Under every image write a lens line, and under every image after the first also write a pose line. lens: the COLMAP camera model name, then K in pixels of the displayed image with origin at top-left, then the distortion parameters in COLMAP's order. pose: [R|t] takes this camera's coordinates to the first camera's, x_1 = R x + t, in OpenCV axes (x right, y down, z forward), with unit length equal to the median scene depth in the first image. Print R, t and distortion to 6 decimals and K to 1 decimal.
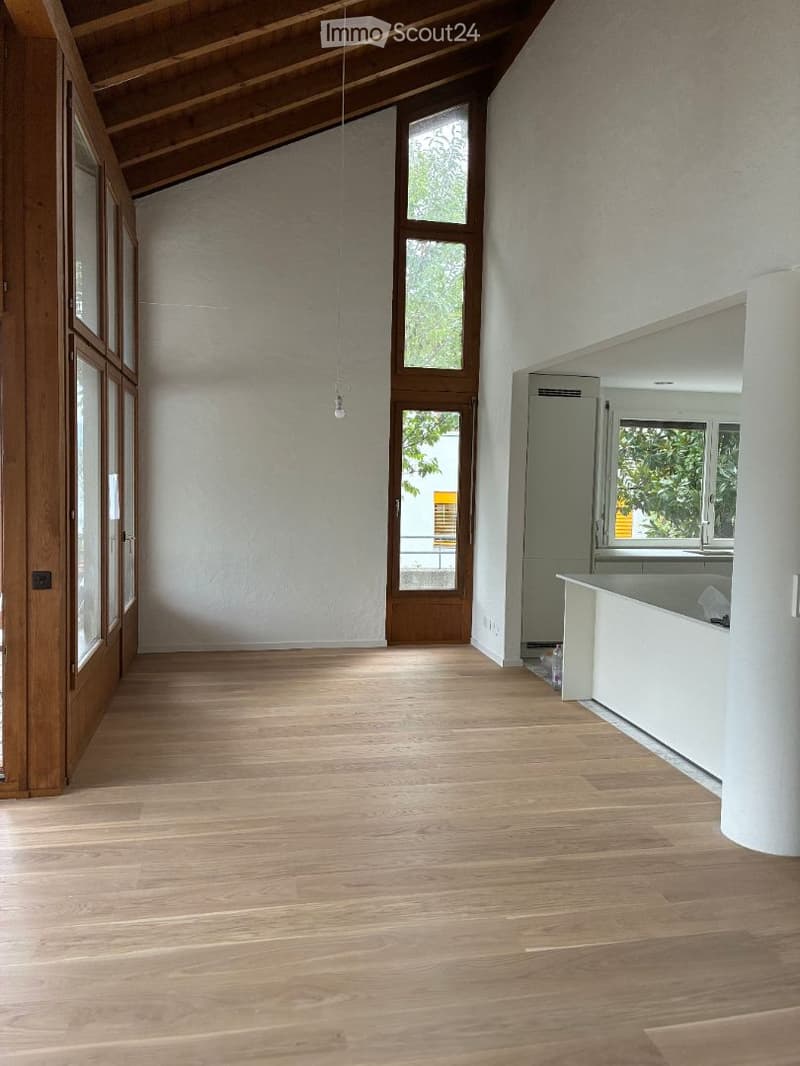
lens RADIAL K [[801.8, 0, 401.2], [0, 801.8, 531.2], [0, 0, 1]] dist [0.024008, -0.020785]
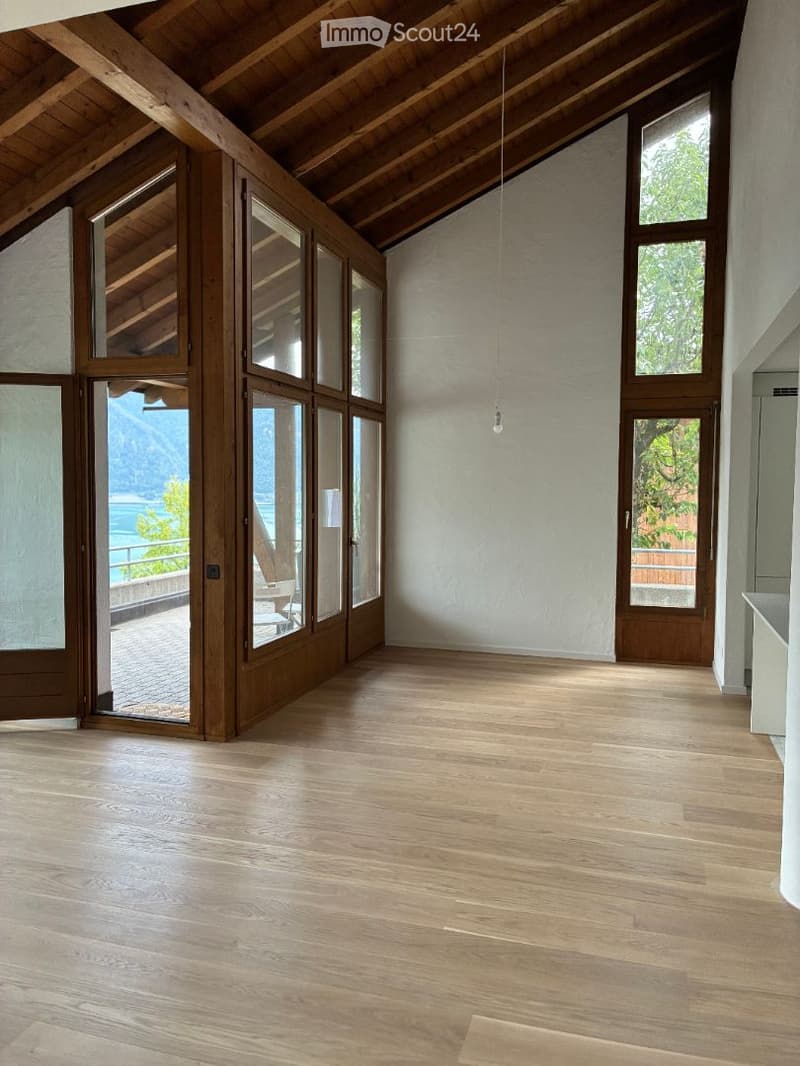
lens RADIAL K [[801.8, 0, 407.2], [0, 801.8, 534.2], [0, 0, 1]] dist [0.024008, -0.020785]
pose [[0.878085, 0.013413, -0.478317, 0.347482], [-0.021705, 0.999695, -0.011812, 0.008049], [0.478012, 0.020754, 0.878108, 0.019078]]
